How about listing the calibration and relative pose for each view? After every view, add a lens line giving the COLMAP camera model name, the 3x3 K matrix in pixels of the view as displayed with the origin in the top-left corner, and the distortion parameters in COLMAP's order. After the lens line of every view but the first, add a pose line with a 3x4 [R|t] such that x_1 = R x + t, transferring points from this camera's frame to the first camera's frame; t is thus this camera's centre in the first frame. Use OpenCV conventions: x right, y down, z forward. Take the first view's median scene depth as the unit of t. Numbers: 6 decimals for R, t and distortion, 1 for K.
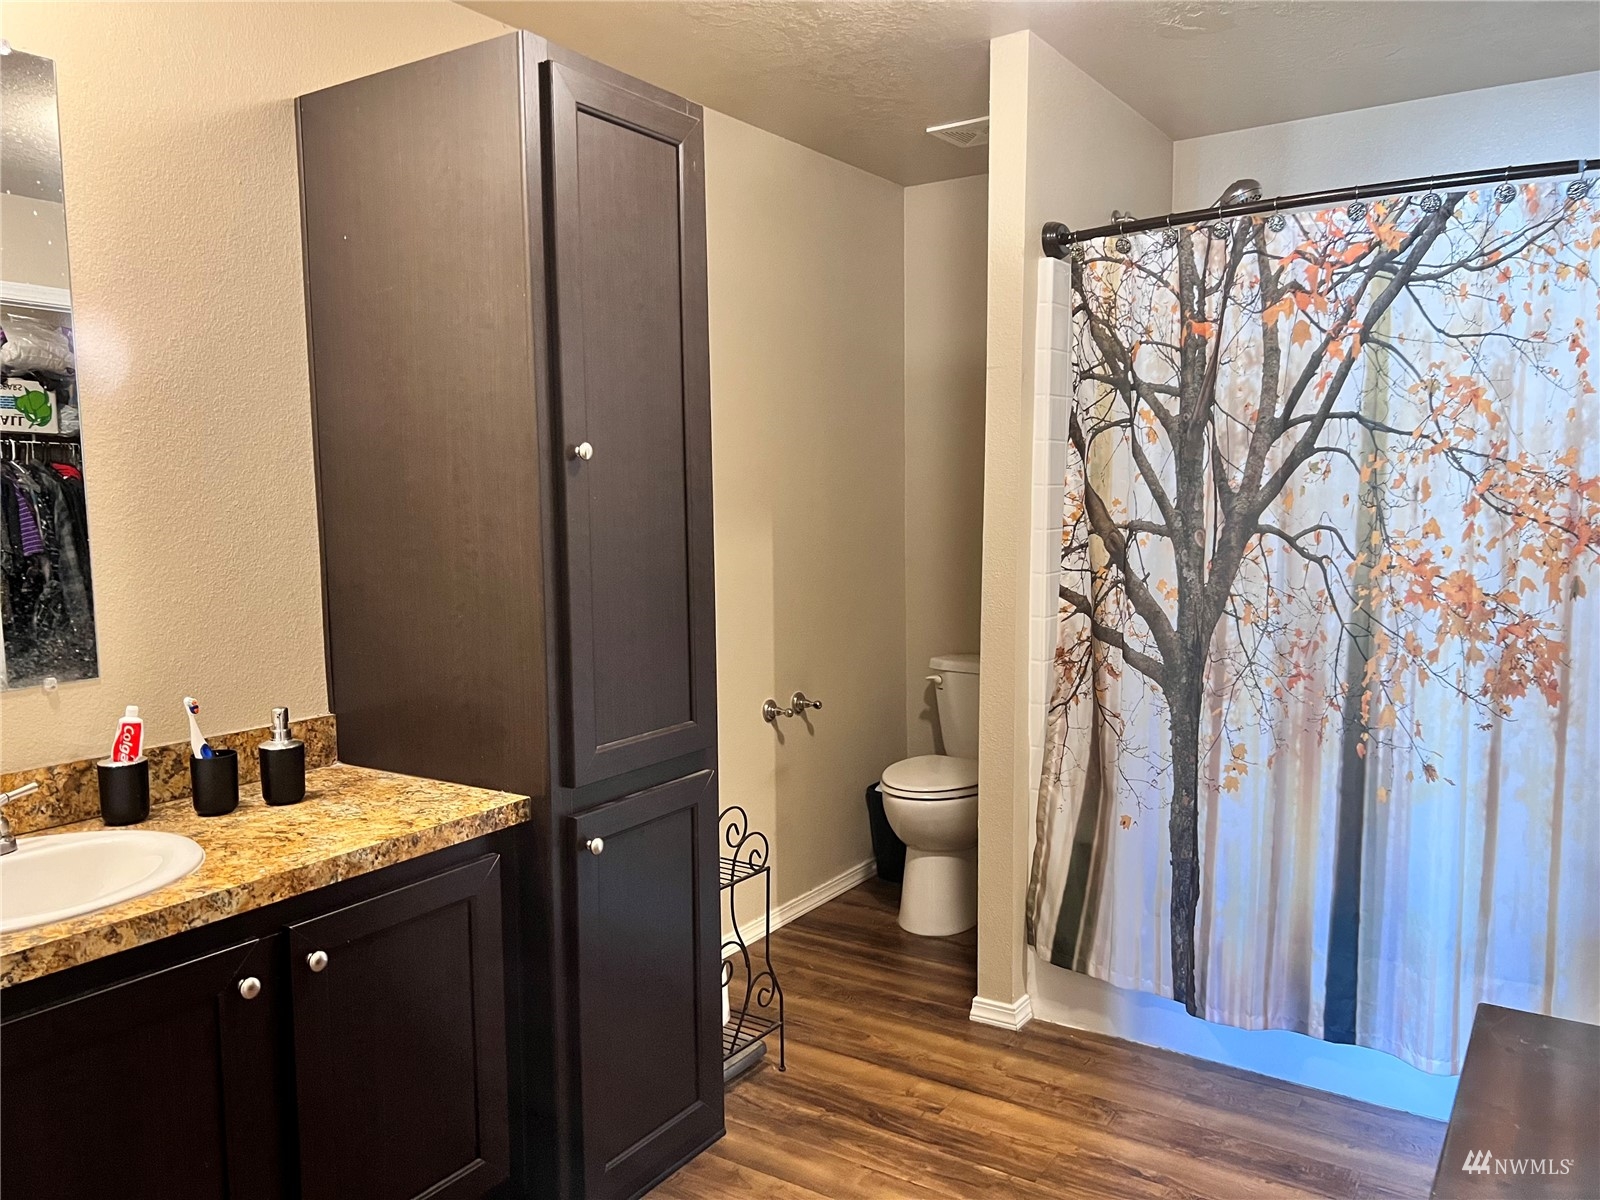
lens RADIAL K [[1219.5, 0, 806.0], [0, 1219.5, 603.3], [0, 0, 1]] dist [0.024022, -0.014662]
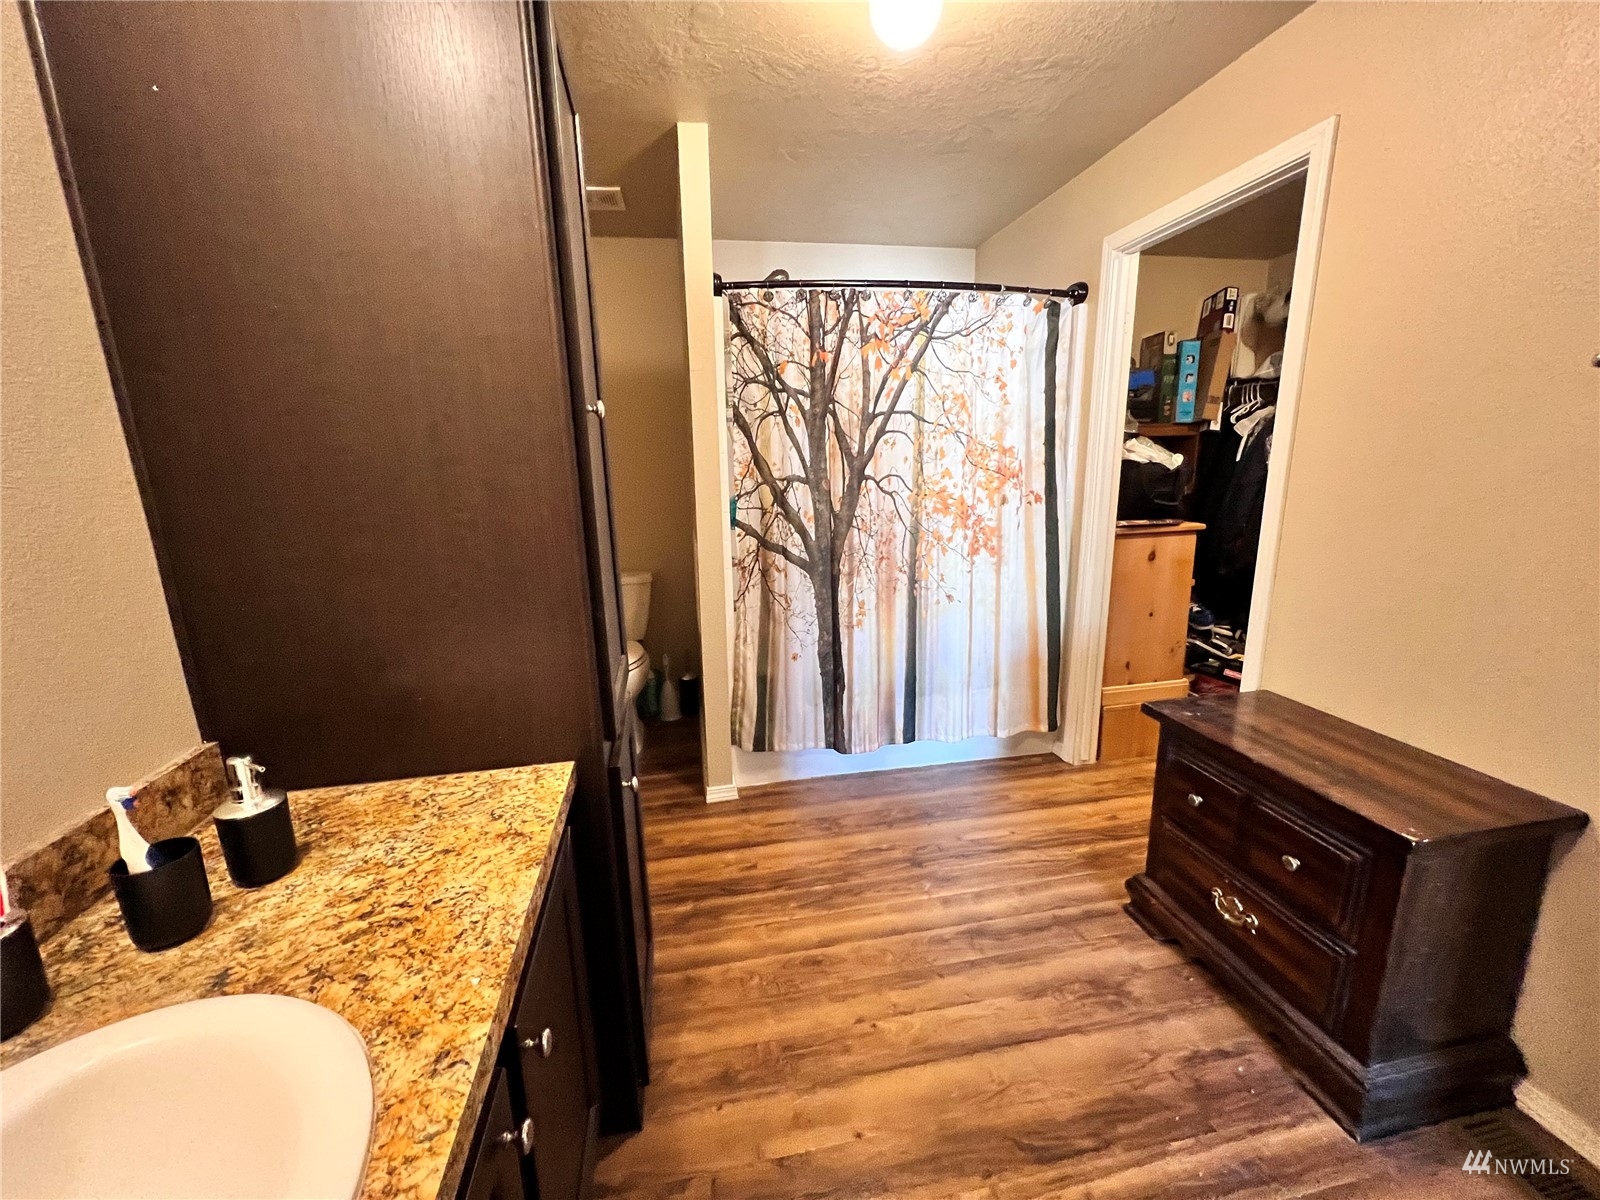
lens RADIAL K [[638.2, 0, 793.7], [0, 638.2, 596.1], [0, 0, 1]] dist [0.001419, -0.000581]
pose [[0.716691, -0.154798, 0.679994, -0.353675], [0.083827, 0.987106, 0.136360, -0.026370], [-0.692334, -0.040726, 0.720427, 0.407766]]
